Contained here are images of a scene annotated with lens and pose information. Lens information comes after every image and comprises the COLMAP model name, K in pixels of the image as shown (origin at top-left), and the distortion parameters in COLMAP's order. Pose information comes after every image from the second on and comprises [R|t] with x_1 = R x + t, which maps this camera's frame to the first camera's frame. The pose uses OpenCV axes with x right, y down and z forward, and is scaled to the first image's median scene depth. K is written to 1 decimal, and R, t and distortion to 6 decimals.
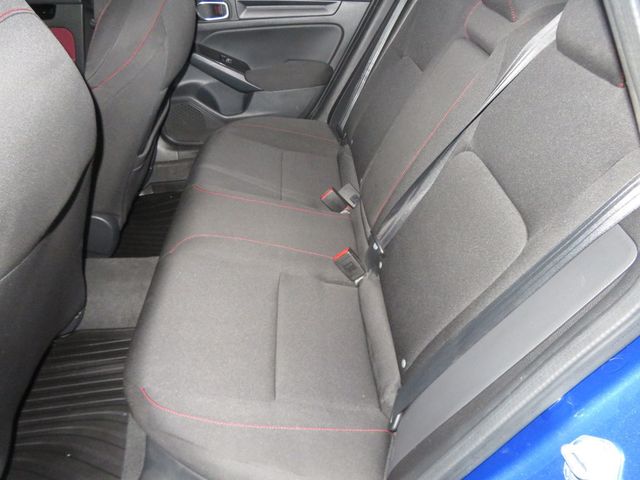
lens RADIAL K [[464.9, 0, 320.0], [0, 464.9, 240.0], [0, 0, 1]] dist [-0.000183, 0.006203]
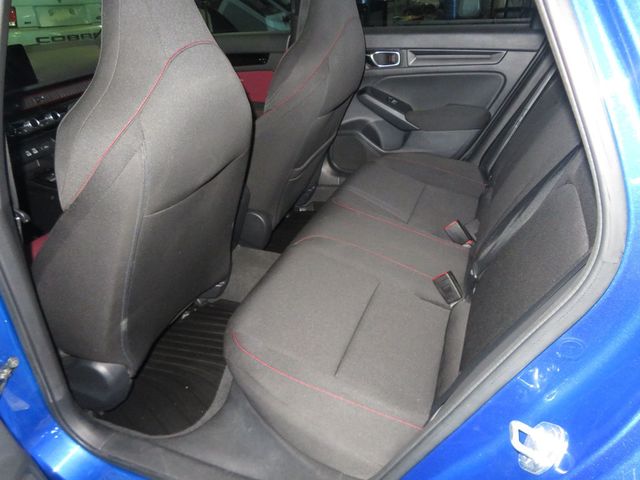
lens RADIAL K [[464.9, 0, 320.0], [0, 464.9, 240.0], [0, 0, 1]] dist [-0.000183, 0.006203]
pose [[0.908386, 0.161423, -0.385716, 0.173539], [-0.203846, 0.976392, -0.071450, 0.076334], [0.365077, 0.143531, 0.919847, -0.067578]]
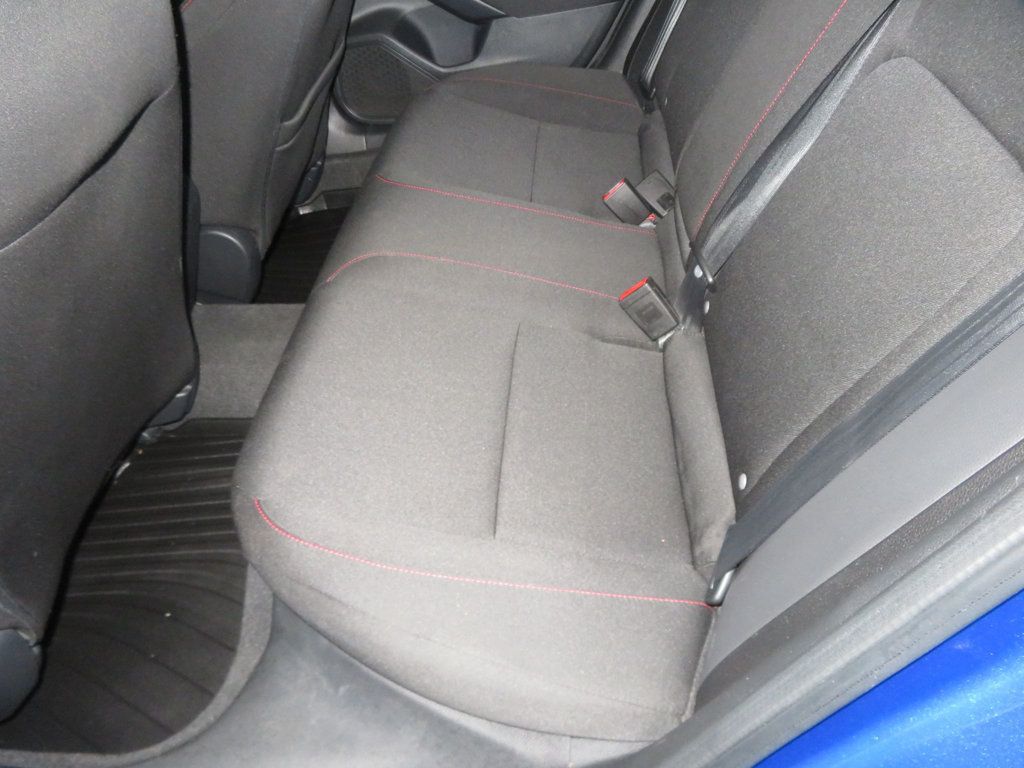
lens RADIAL K [[743.9, 0, 512.0], [0, 743.9, 384.0], [0, 0, 1]] dist [-0.000183, 0.006203]
pose [[0.989431, 0.023554, -0.143076, 0.029775], [-0.011932, 0.996598, 0.081548, 0.065739], [0.144511, -0.078979, 0.986346, 0.110510]]
